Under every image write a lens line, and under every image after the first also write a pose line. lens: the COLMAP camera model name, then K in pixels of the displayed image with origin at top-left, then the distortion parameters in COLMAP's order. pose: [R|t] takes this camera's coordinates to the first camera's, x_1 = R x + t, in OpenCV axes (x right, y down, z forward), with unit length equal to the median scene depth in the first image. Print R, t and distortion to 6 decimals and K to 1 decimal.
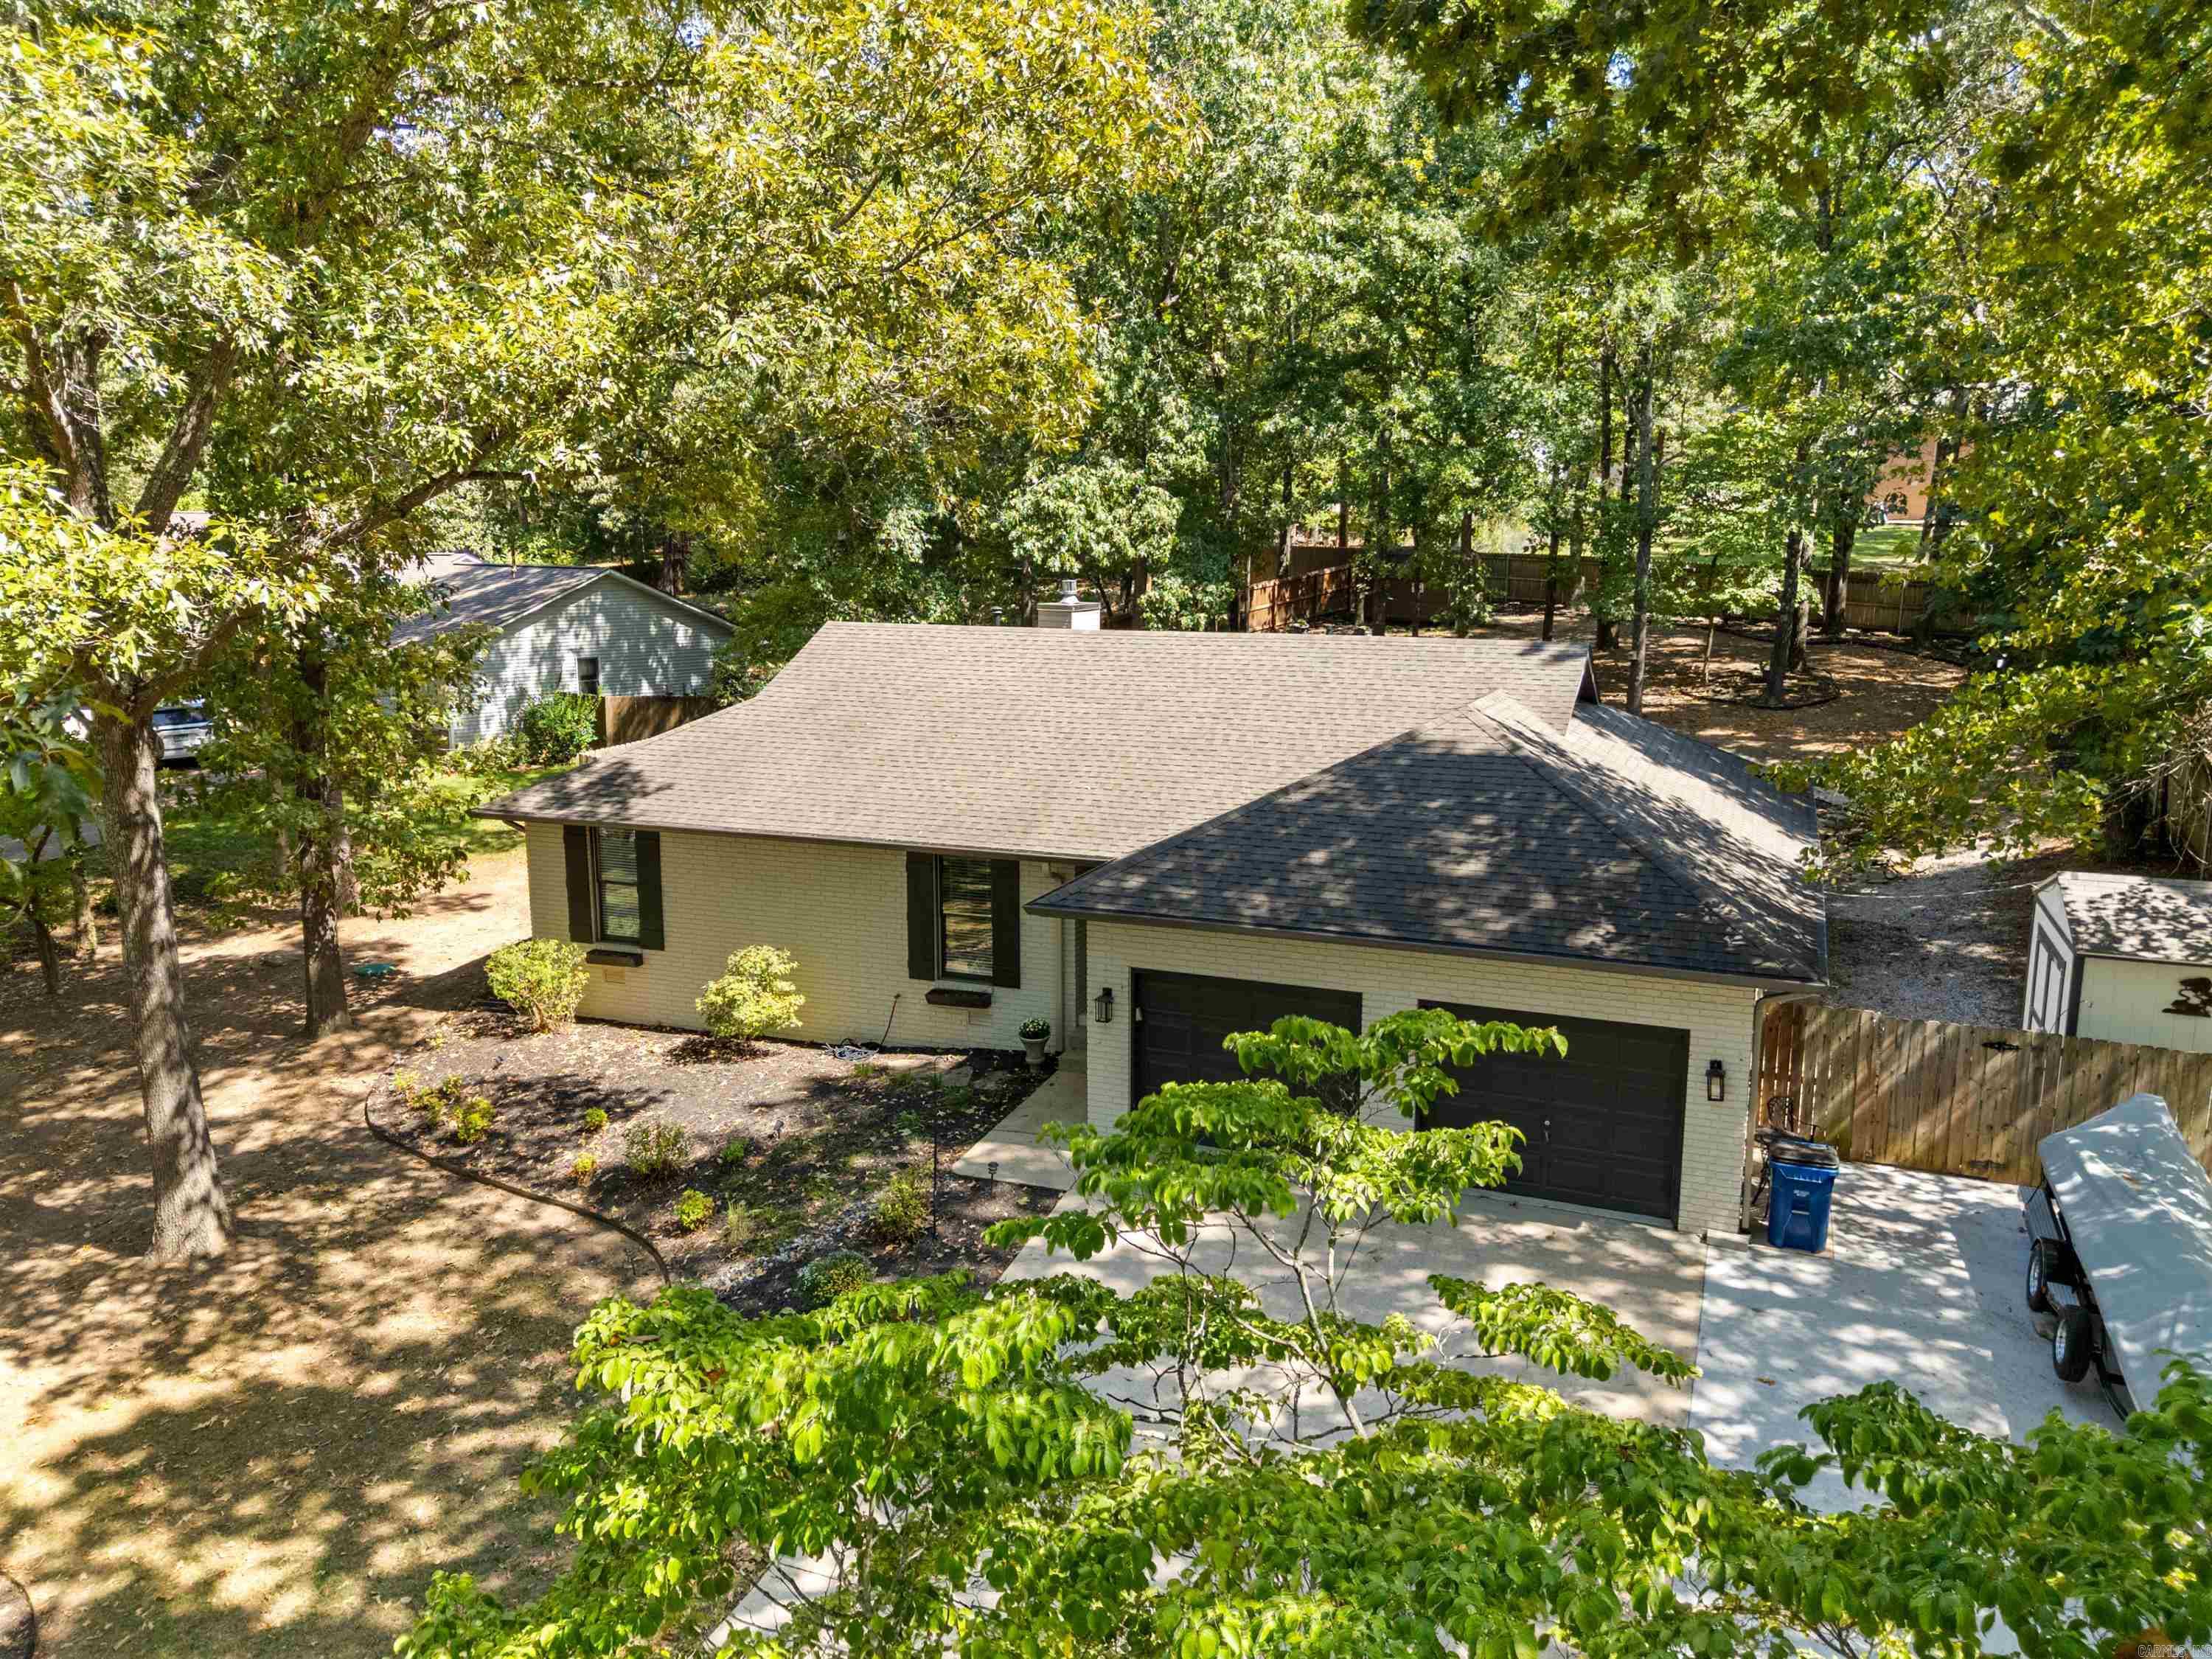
lens RADIAL K [[1495.1, 0, 1106.0], [0, 1495.1, 829.5], [0, 0, 1]] dist [0.014586, -0.002893]
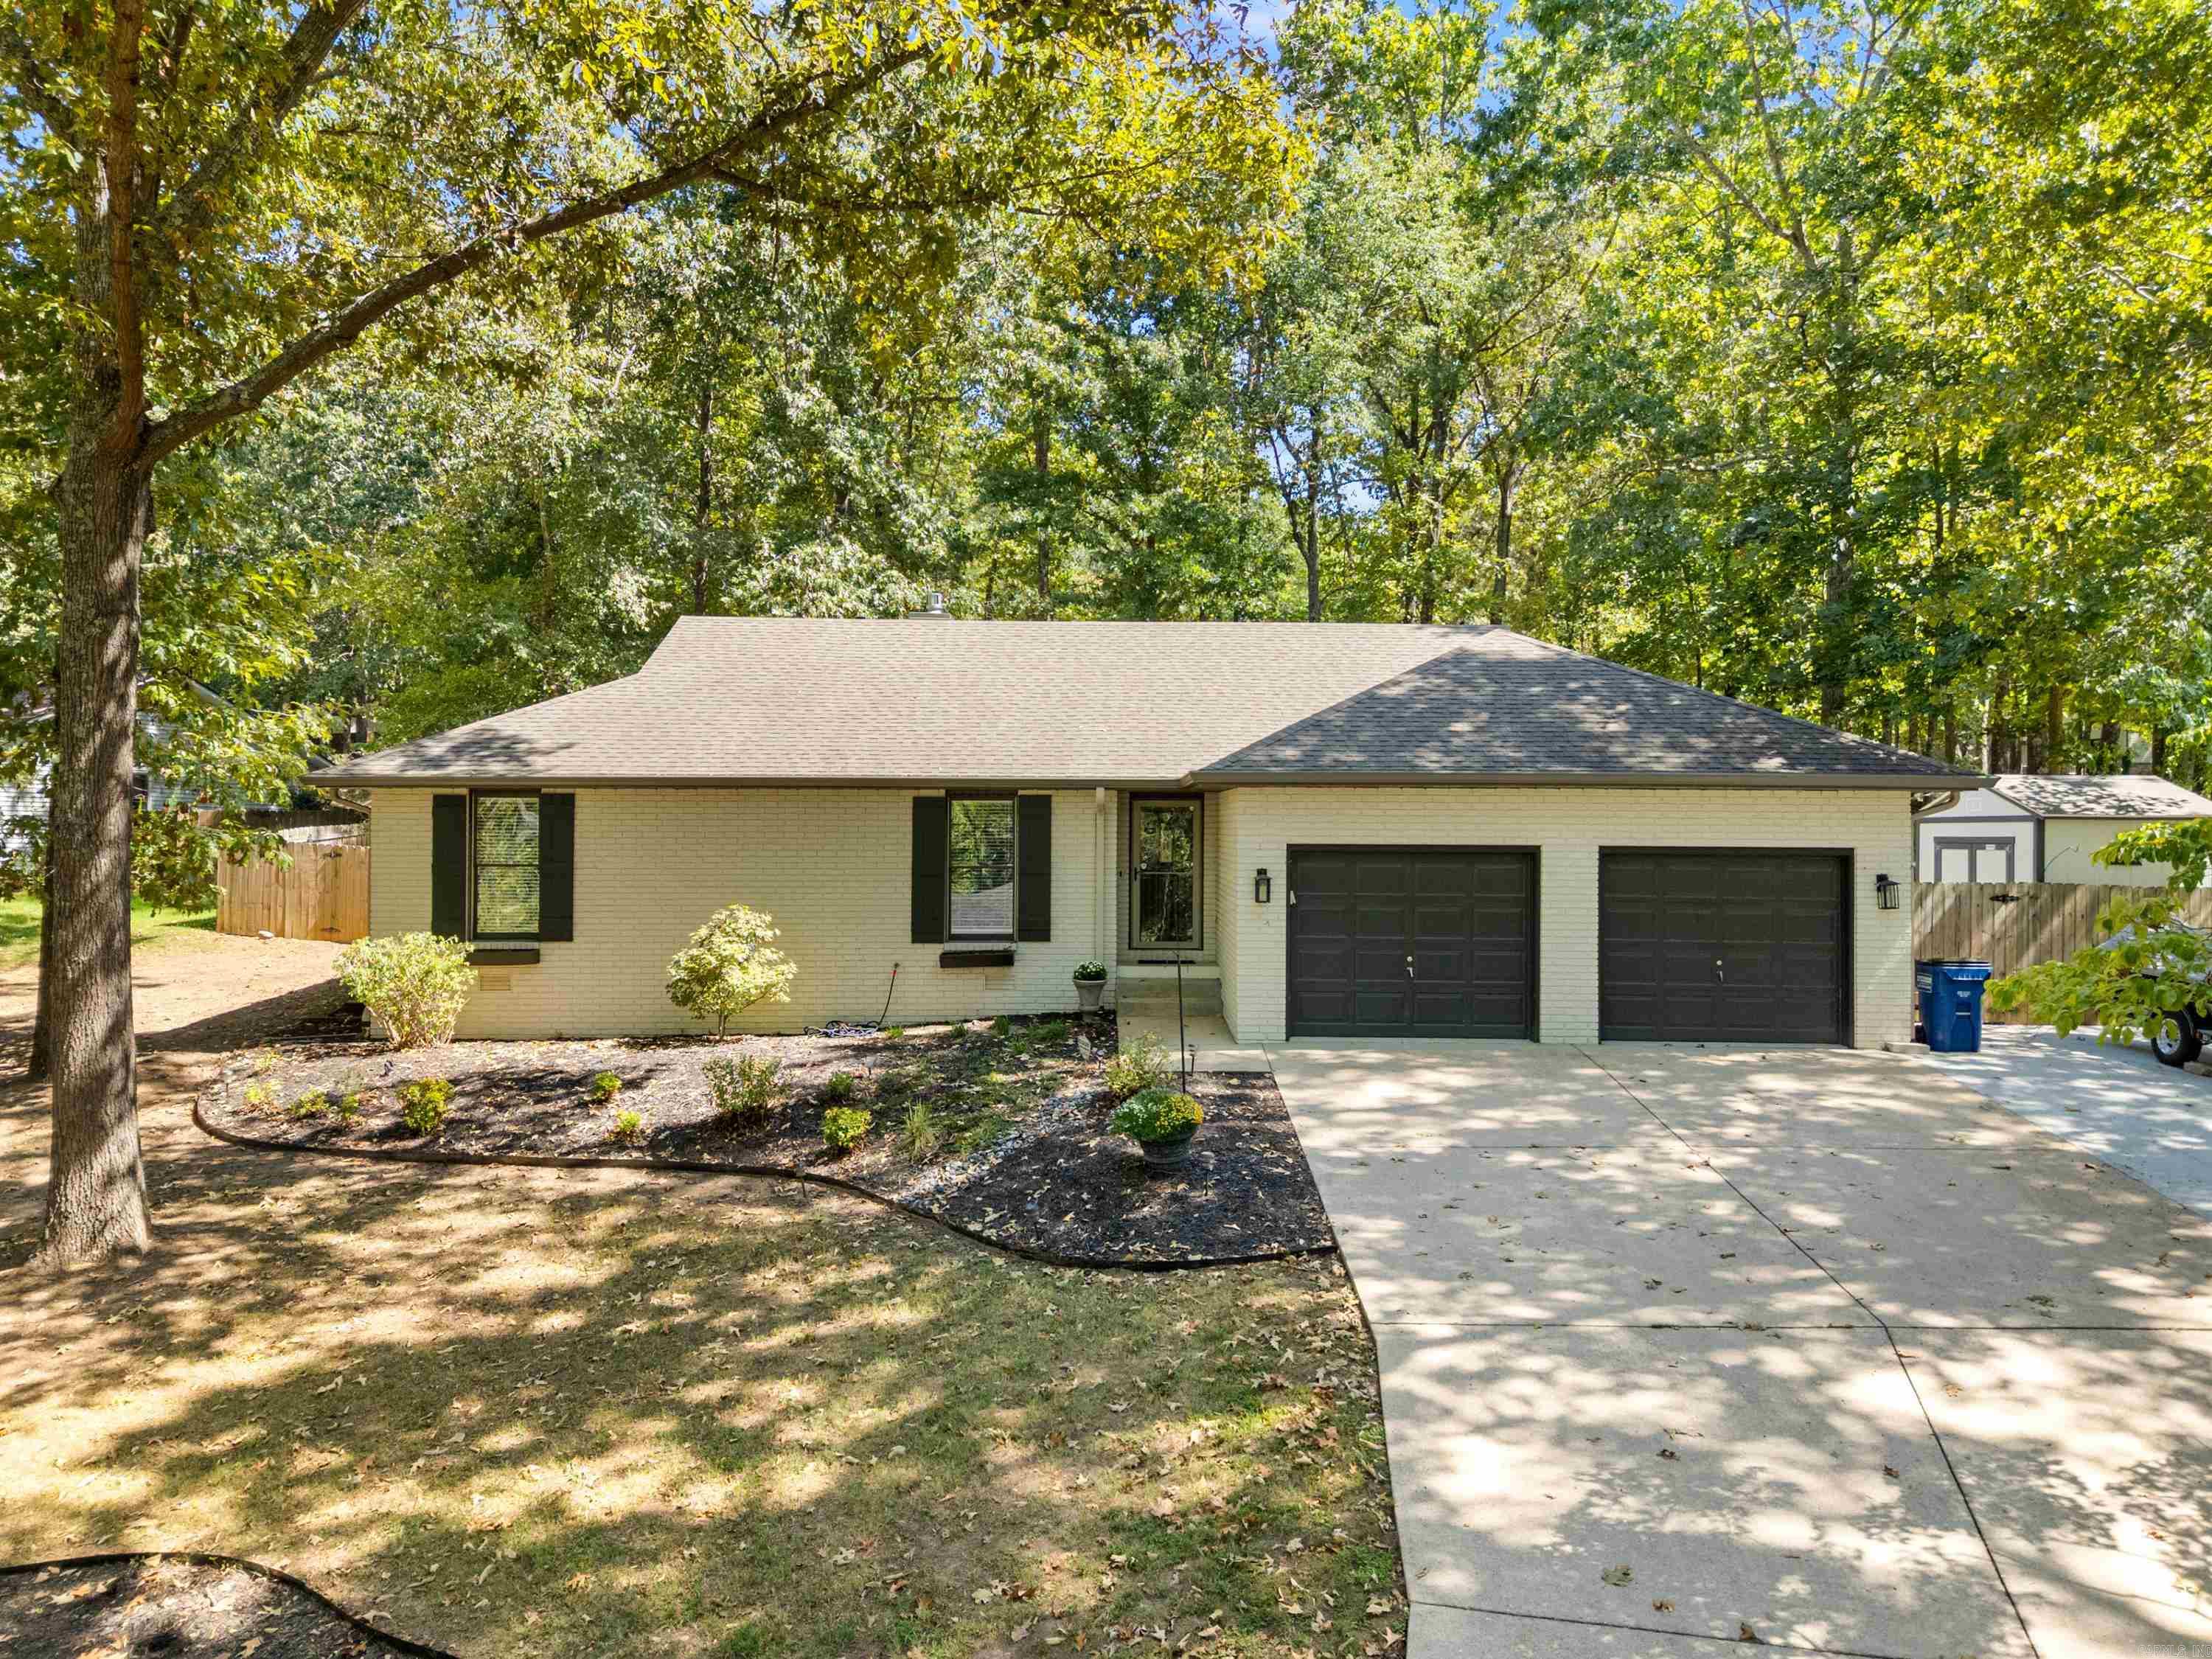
lens RADIAL K [[1529.5, 0, 1106.0], [0, 1529.5, 829.5], [0, 0, 1]] dist [0.005024, 0.033154]
pose [[0.934900, 0.003865, 0.354891, -0.437787], [0.056780, 0.985432, -0.160310, 0.234493], [-0.350340, 0.170024, 0.921061, 0.156937]]
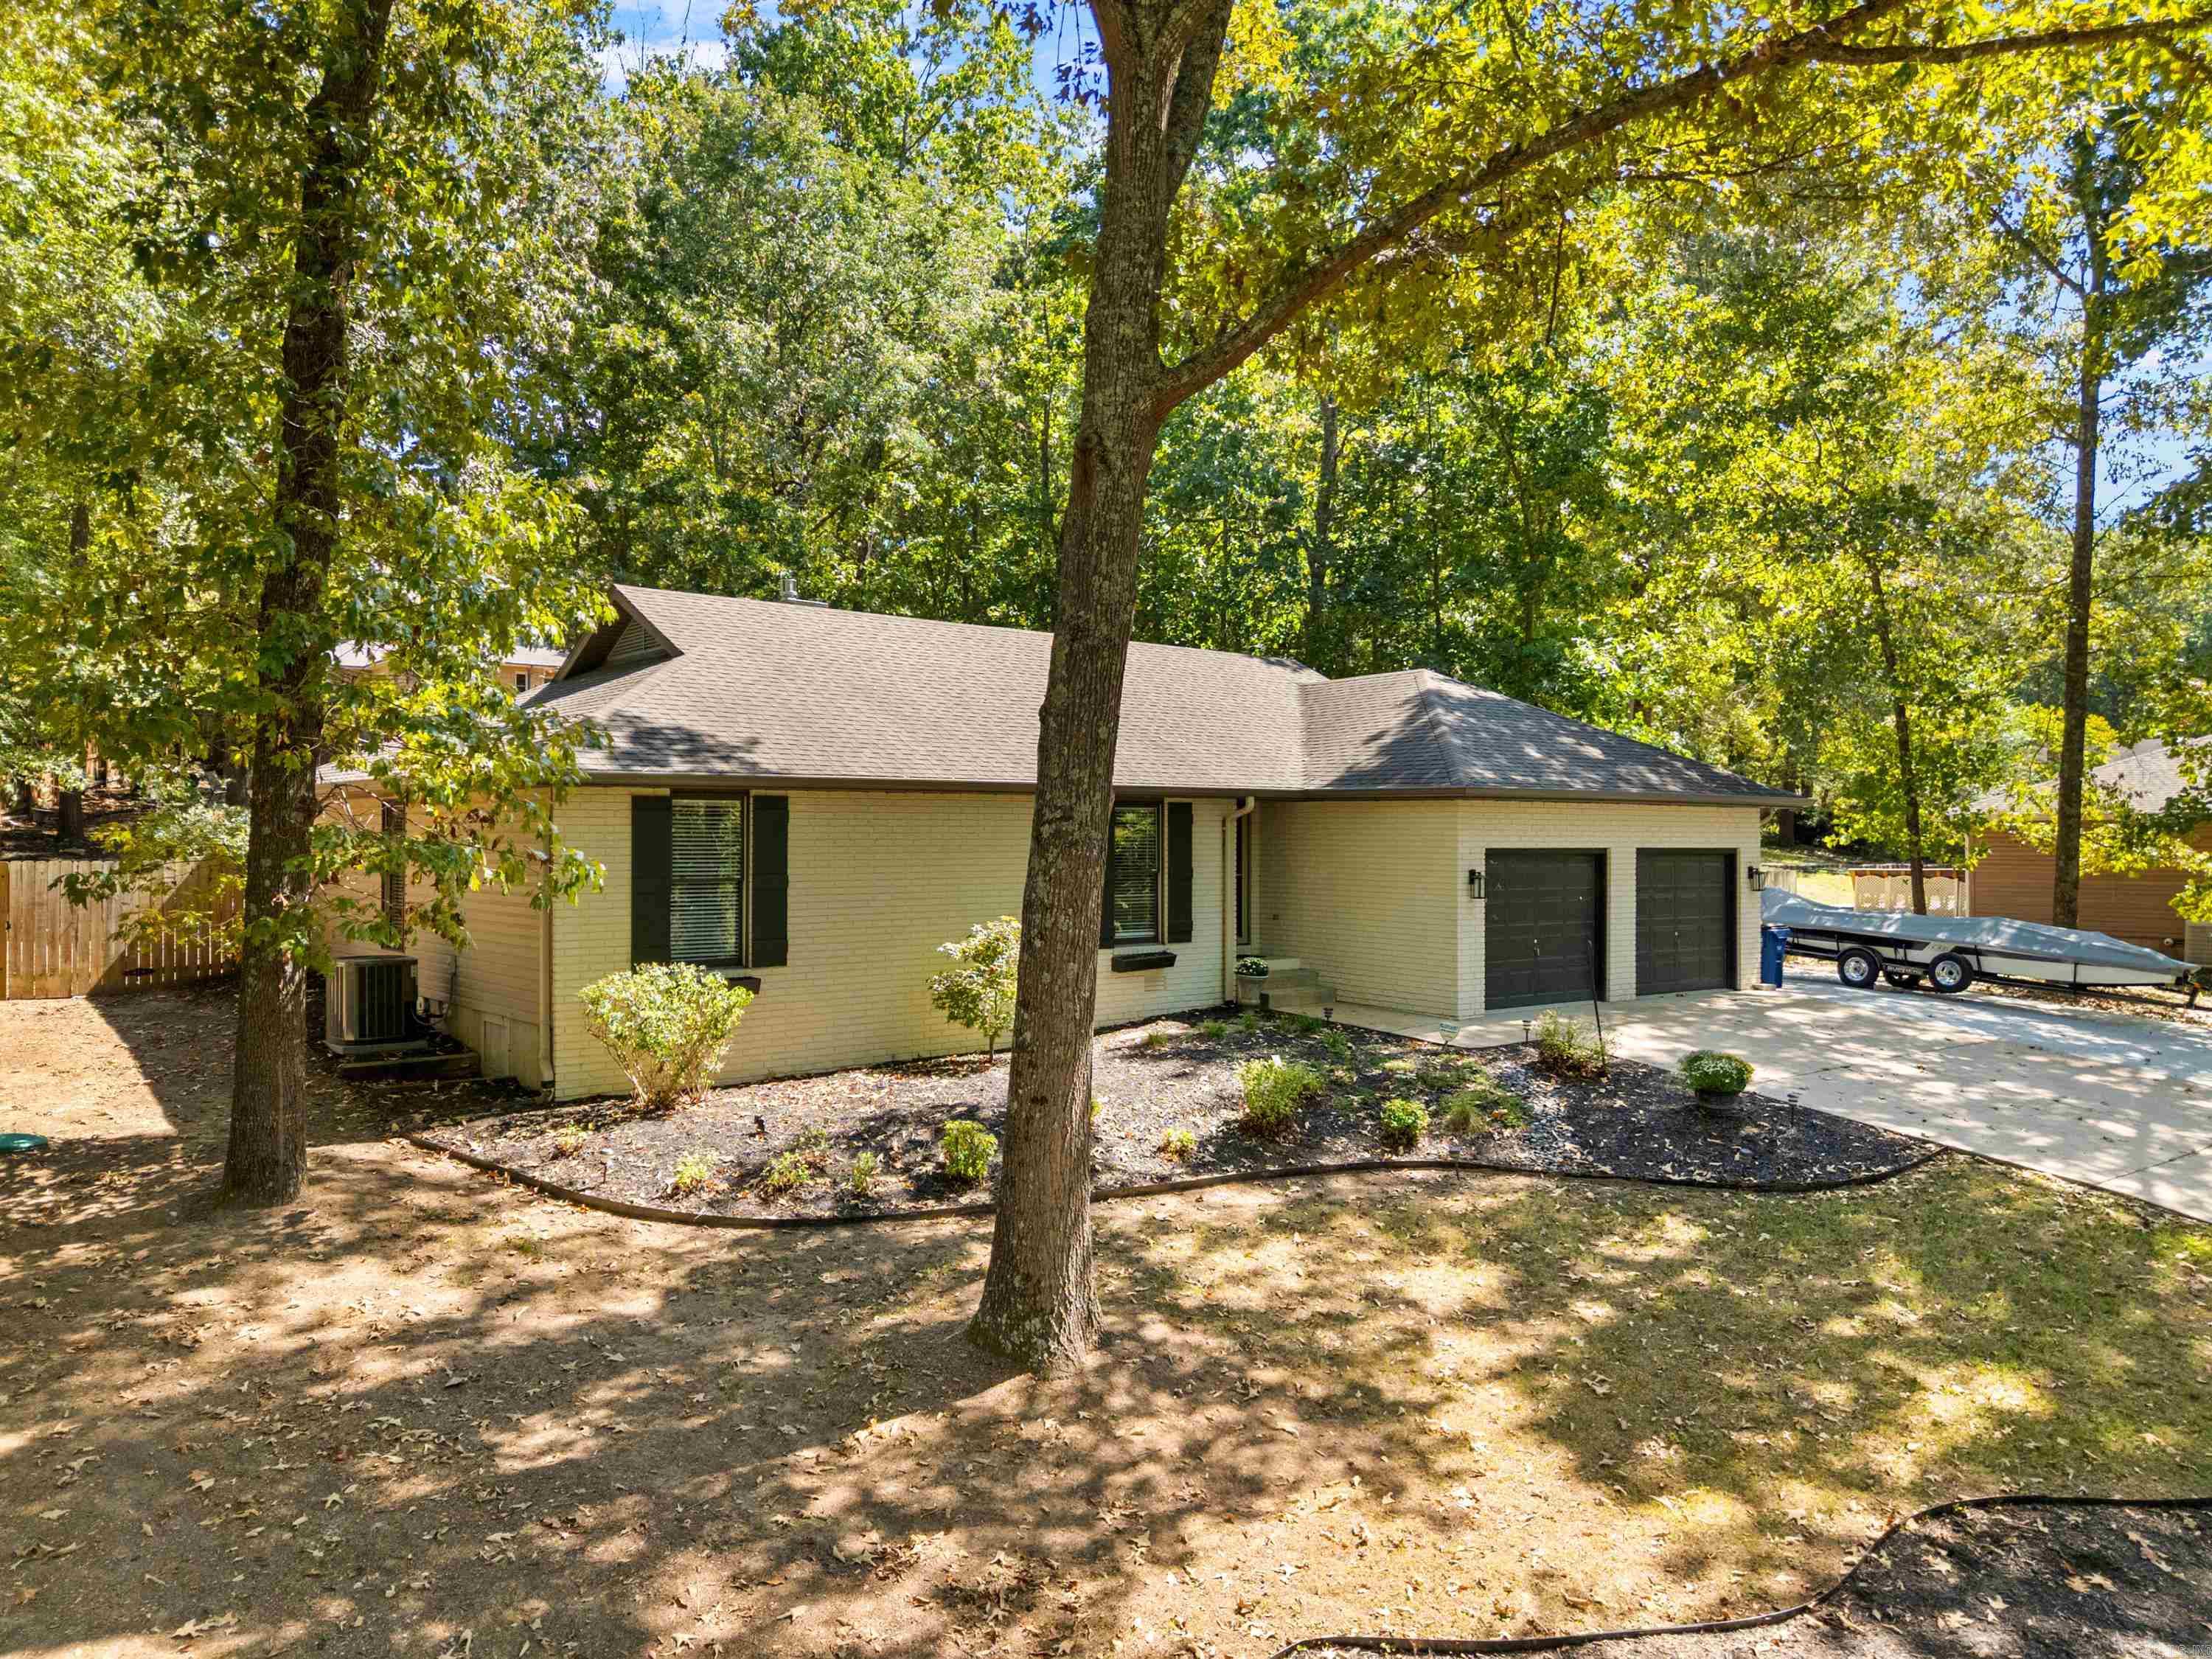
lens RADIAL K [[1495.1, 0, 1106.0], [0, 1495.1, 829.5], [0, 0, 1]] dist [0.014586, -0.002893]
pose [[0.547165, 0.001943, 0.837022, -1.106219], [0.138411, 0.986020, -0.092769, 0.142154], [-0.825501, 0.166613, 0.539247, 0.655574]]
